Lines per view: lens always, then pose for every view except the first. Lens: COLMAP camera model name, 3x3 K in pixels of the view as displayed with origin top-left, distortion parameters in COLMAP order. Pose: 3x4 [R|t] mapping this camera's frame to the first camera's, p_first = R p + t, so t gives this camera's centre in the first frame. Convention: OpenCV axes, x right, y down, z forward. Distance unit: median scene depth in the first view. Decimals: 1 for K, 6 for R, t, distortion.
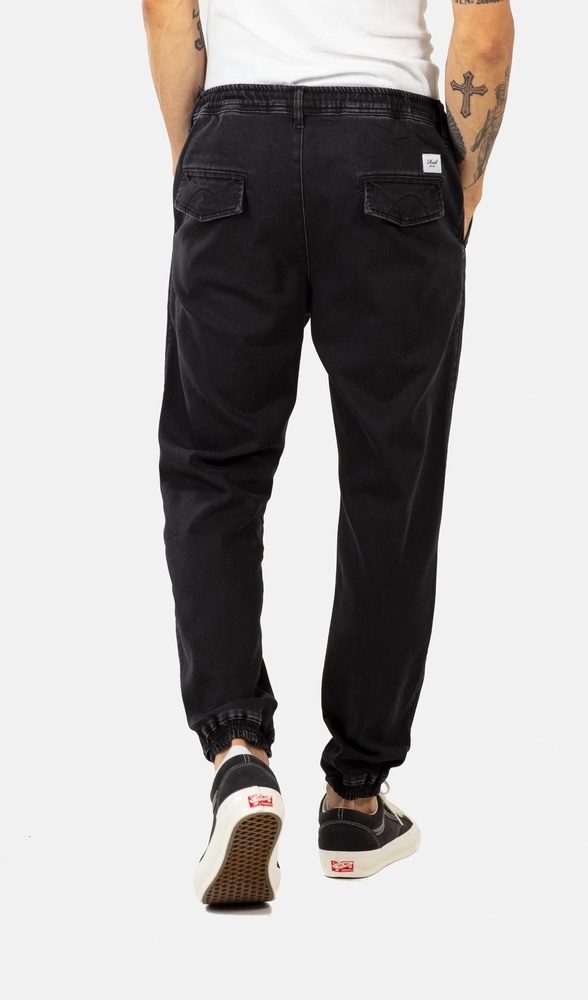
lens RADIAL K [[2530.2, 0, 293.9], [0, 2530.2, 499.6], [0, 0, 1]] dist [-0.026776, 0.000000]
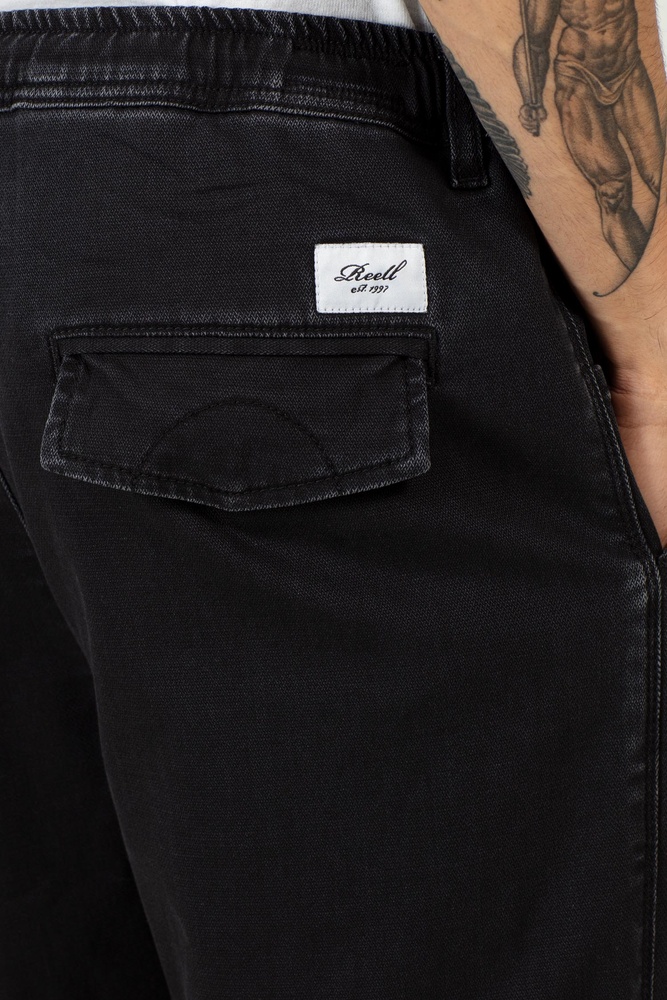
lens RADIAL K [[2435.9, 0, 333.6], [0, 2435.9, 500.4], [0, 0, 1]] dist [-0.104790, 0.000000]
pose [[0.791150, 0.062852, -0.608384, 0.211798], [-0.054814, 0.997989, 0.031821, -0.119048], [0.609161, 0.008173, 0.793005, 0.805213]]
